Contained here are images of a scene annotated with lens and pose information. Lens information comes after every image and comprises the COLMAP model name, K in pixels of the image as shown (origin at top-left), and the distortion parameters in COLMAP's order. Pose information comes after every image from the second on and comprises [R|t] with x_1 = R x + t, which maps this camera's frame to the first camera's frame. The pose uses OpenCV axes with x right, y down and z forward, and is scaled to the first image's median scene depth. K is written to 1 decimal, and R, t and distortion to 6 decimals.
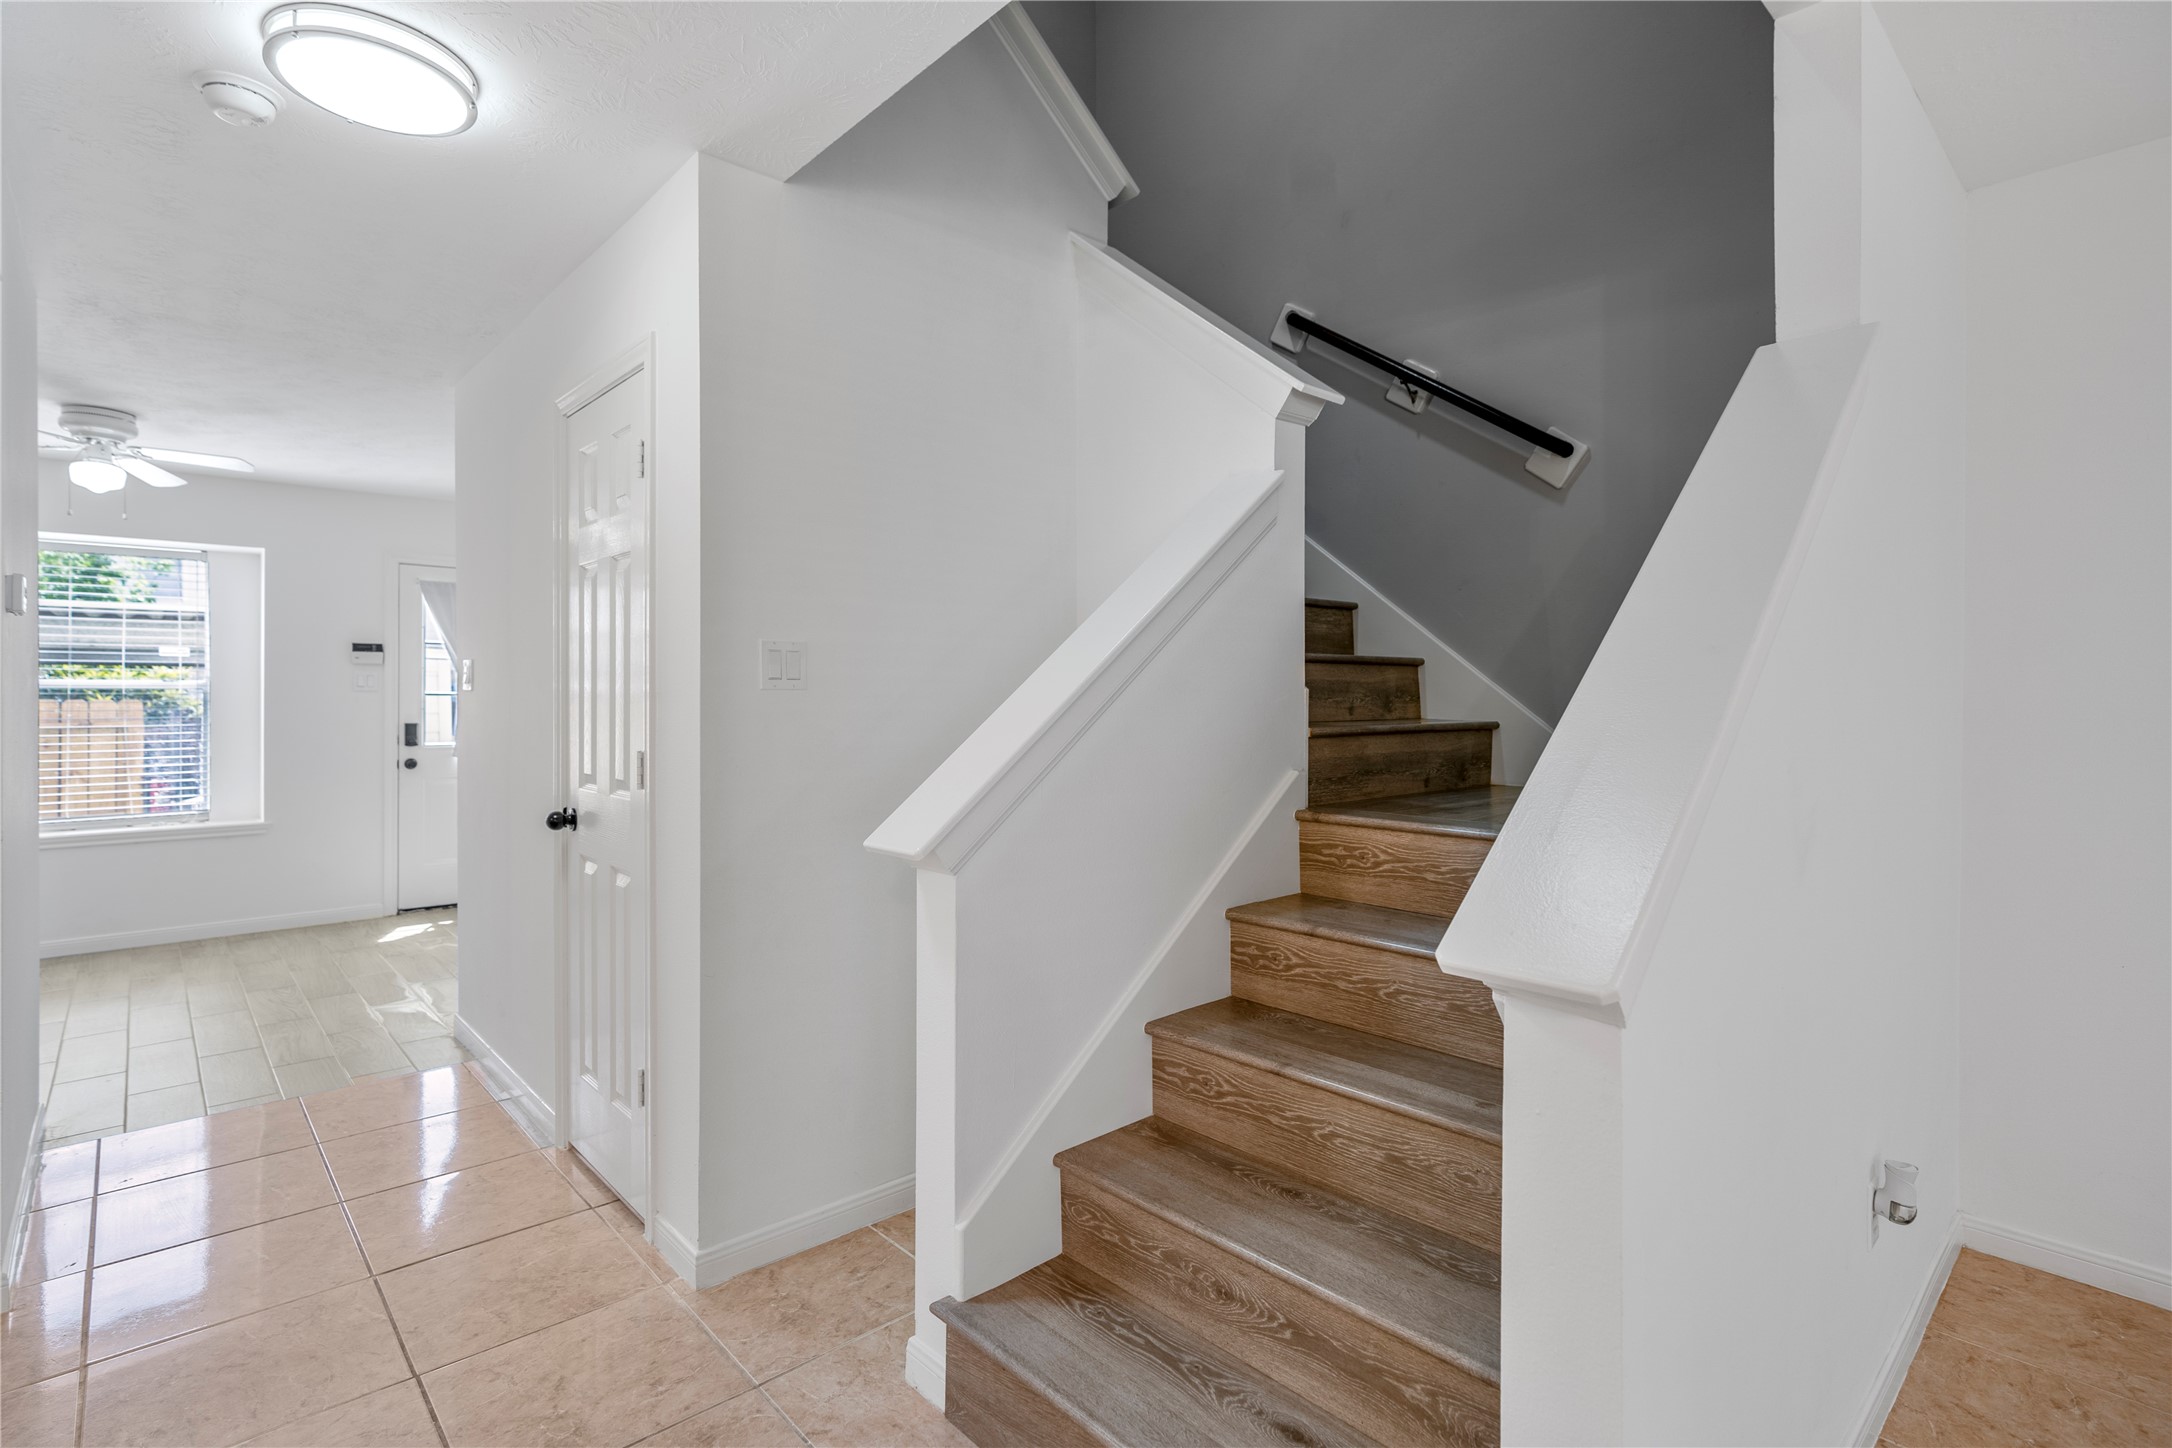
lens RADIAL K [[1051.9, 0, 1082.0], [0, 1051.9, 706.6], [0, 0, 1]] dist [-0.009189, 0.000010]
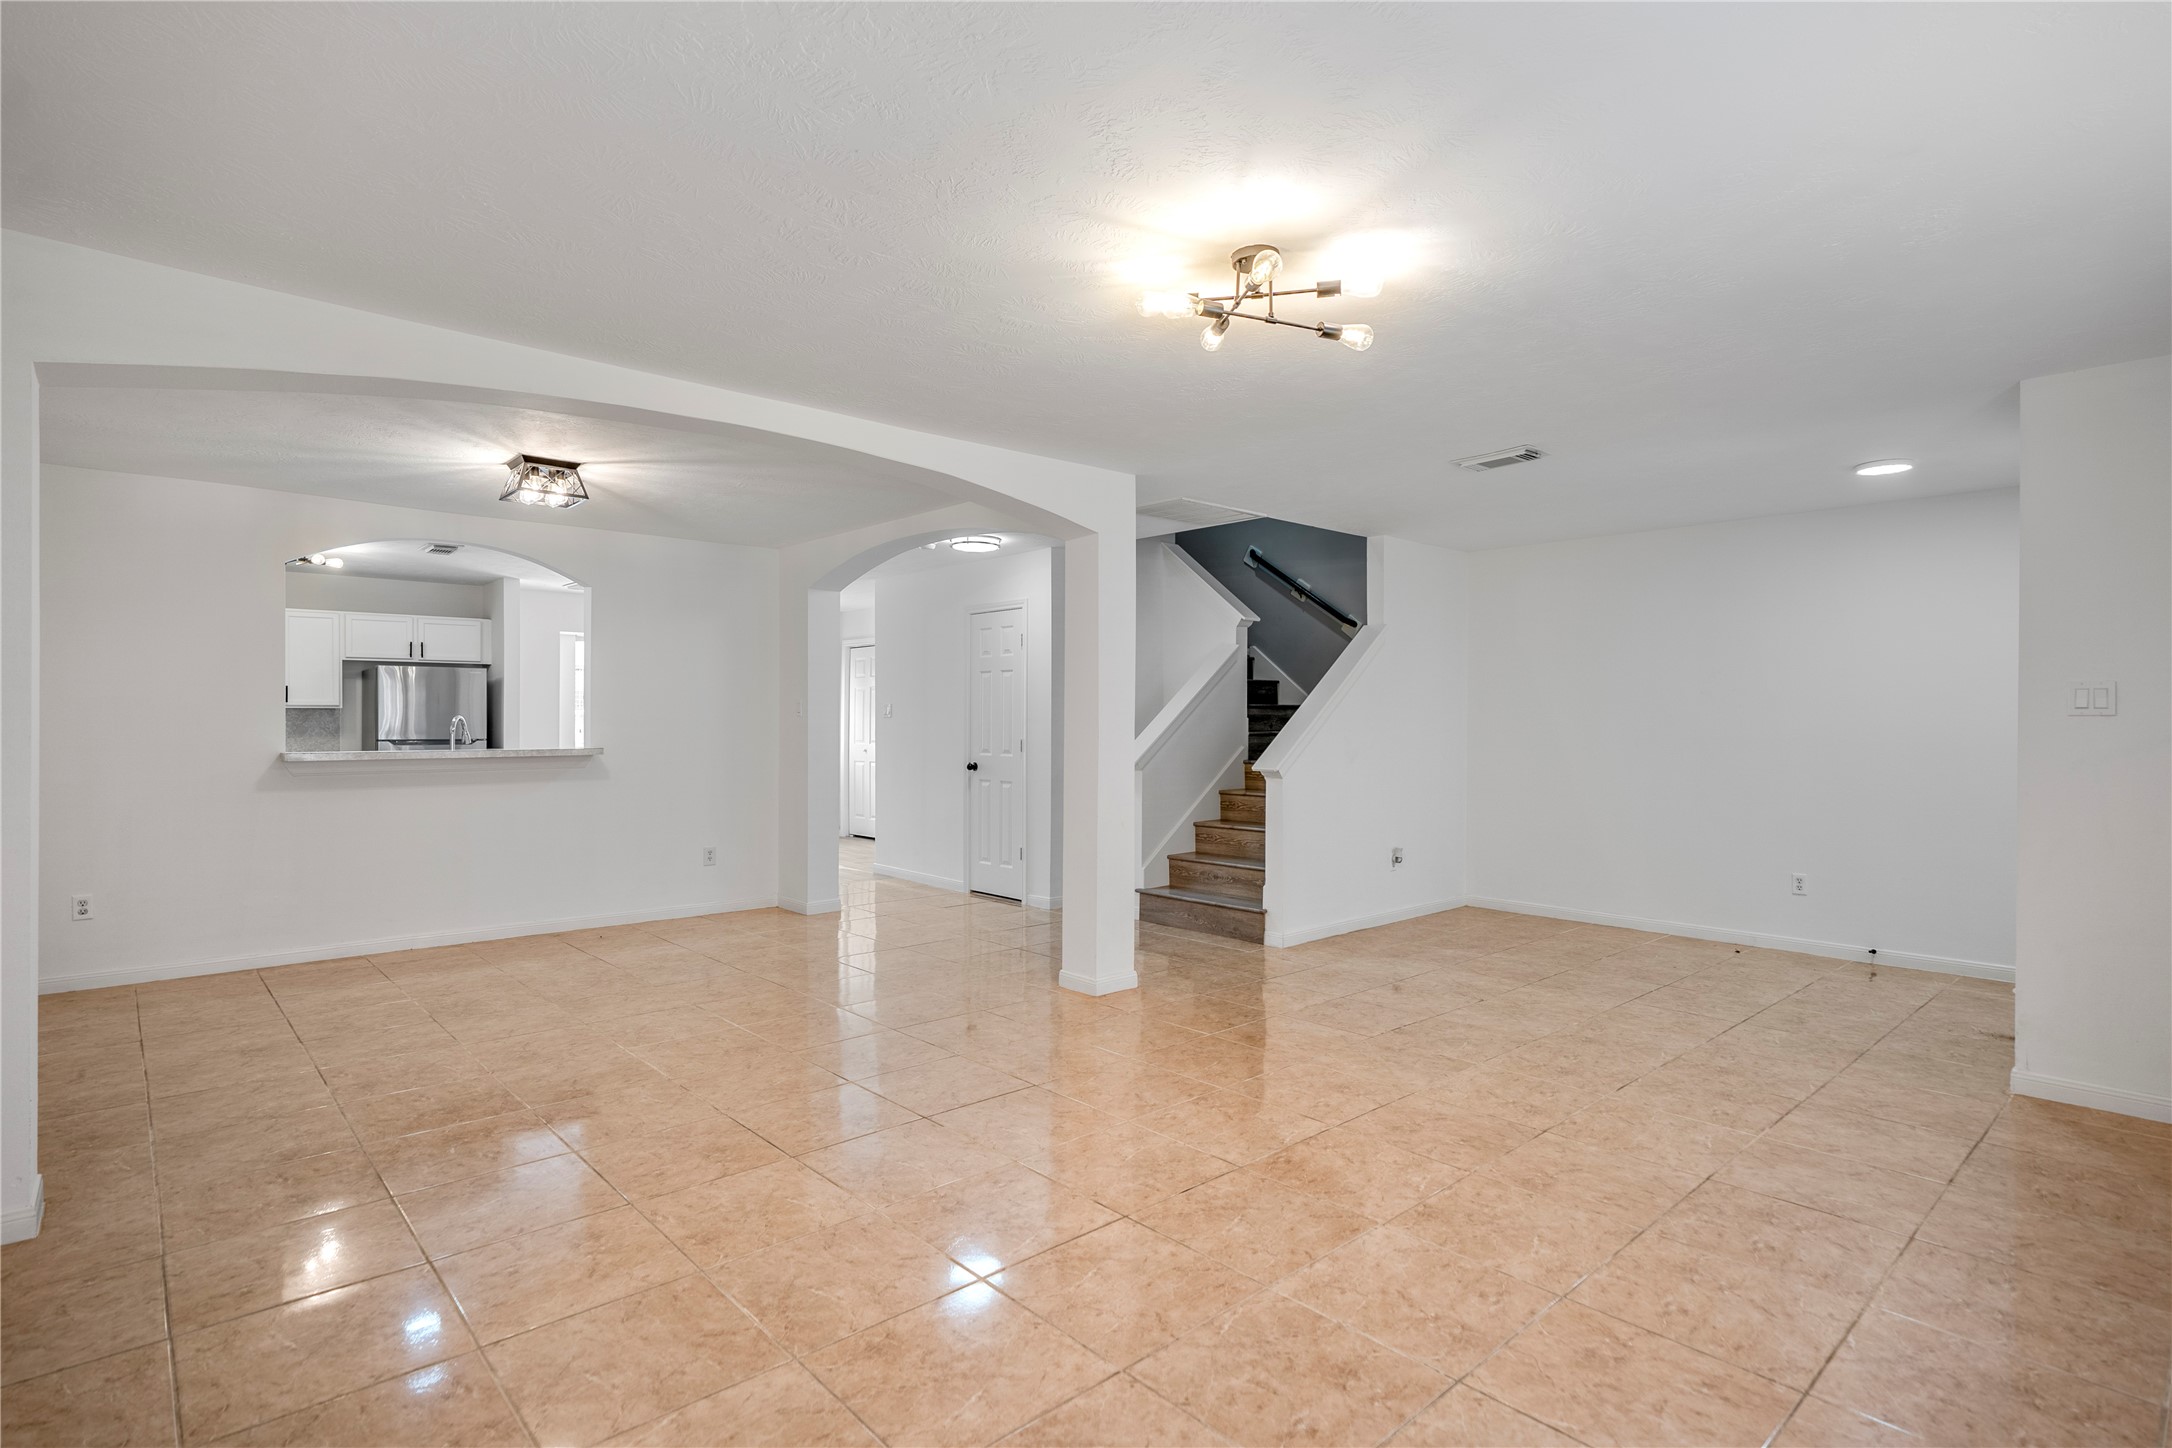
lens RADIAL K [[1067.5, 0, 1086.0], [0, 1067.5, 724.0], [0, 0, 1]] dist [-0.009398, -0.000345]
pose [[0.999964, 0.002521, -0.008046, -0.210218], [-0.002572, 0.999976, -0.006435, 0.017858], [0.008030, 0.006455, 0.999947, -1.968106]]
